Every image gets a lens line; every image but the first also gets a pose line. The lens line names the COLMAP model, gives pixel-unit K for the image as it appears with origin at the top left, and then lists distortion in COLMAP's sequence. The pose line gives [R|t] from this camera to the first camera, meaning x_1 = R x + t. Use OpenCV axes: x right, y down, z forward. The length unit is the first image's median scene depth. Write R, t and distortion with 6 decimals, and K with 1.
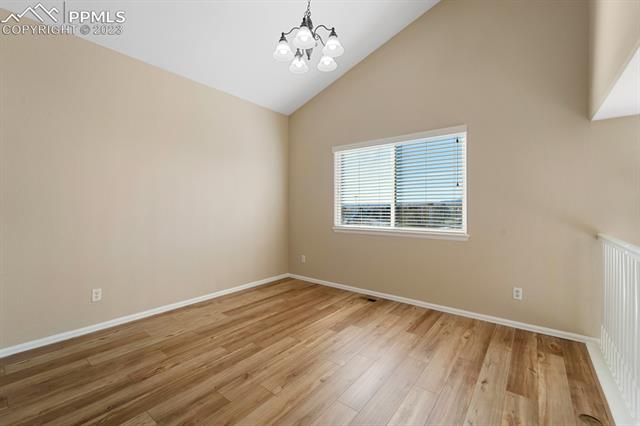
lens RADIAL K [[264.0, 0, 319.5], [0, 264.0, 209.6], [0, 0, 1]] dist [0.000218, 0.000011]
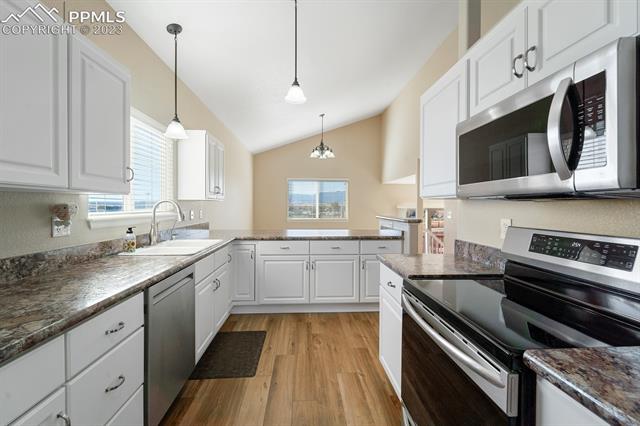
lens RADIAL K [[264.0, 0, 319.3], [0, 264.0, 209.7], [0, 0, 1]] dist [0.000218, 0.000011]
pose [[-0.739087, 0.003152, -0.673603, 0.168201], [-0.004862, 0.999938, 0.010013, -0.013752], [0.673592, 0.010676, -0.739026, 1.506501]]
